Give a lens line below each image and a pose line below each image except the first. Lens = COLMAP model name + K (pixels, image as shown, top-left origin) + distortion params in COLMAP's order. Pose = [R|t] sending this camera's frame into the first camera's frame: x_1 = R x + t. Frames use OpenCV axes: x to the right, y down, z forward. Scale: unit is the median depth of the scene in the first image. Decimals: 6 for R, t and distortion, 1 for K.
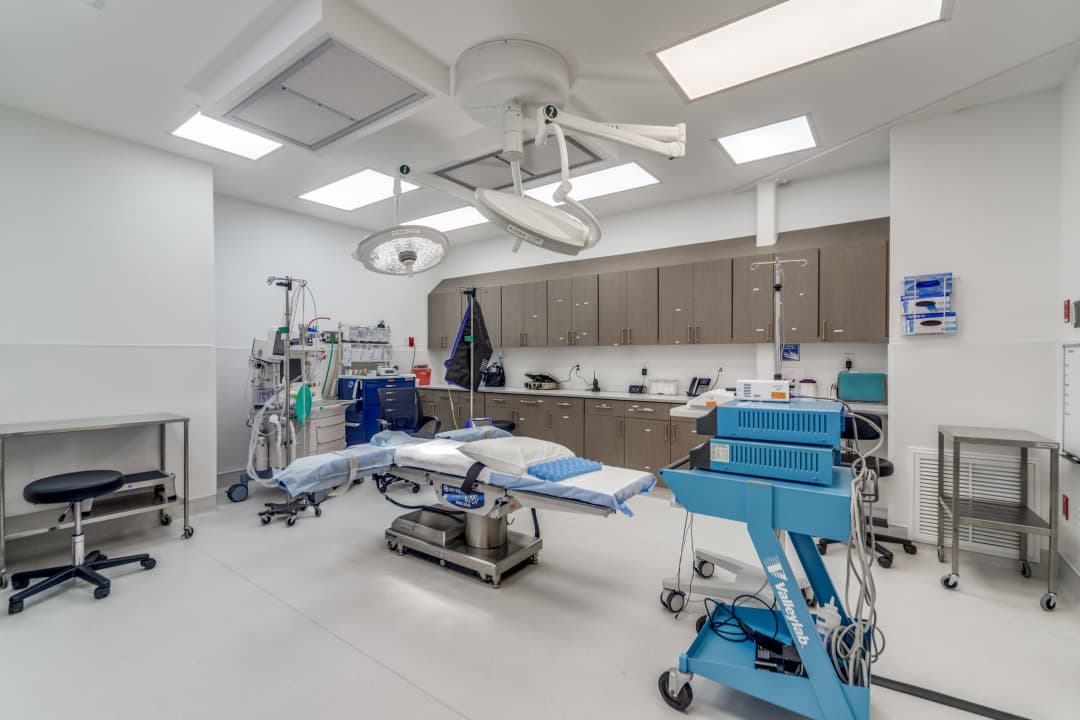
lens RADIAL K [[477.5, 0, 539.8], [0, 477.5, 361.2], [0, 0, 1]] dist [-0.003891, -0.000183]
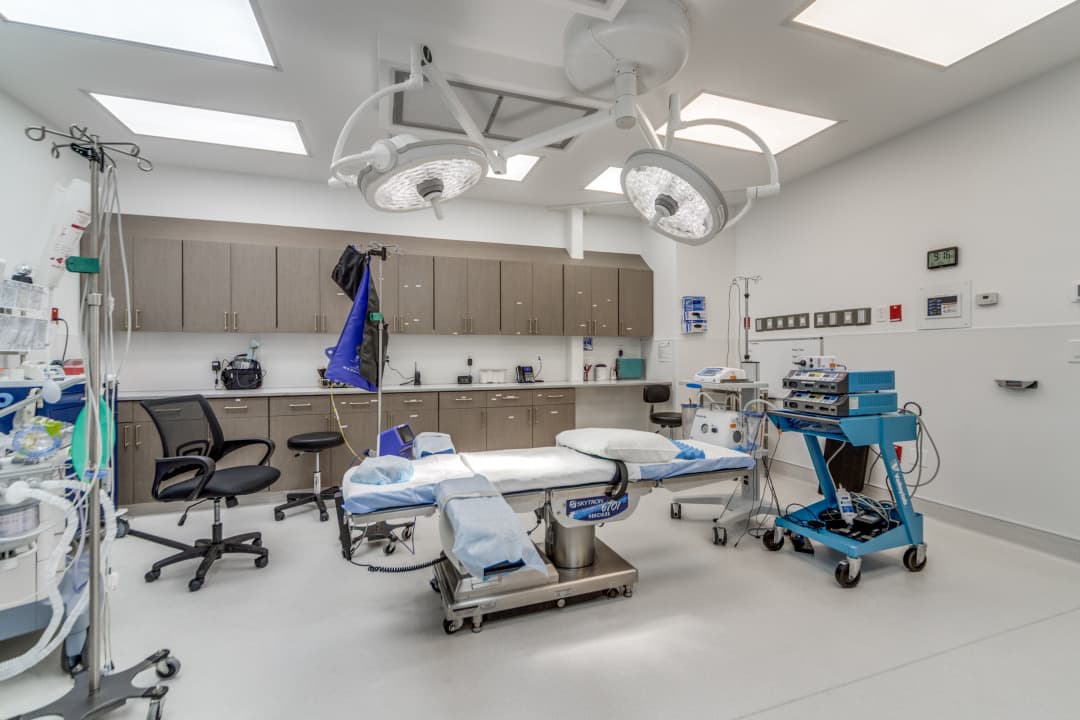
lens RADIAL K [[445.9, 0, 538.2], [0, 445.9, 356.4], [0, 0, 1]] dist [0.001752, 0.000159]
pose [[0.572443, -0.005295, 0.819927, -0.559344], [0.009151, 0.999958, 0.000068, 0.014246], [-0.819893, 0.007464, 0.572468, 0.418540]]
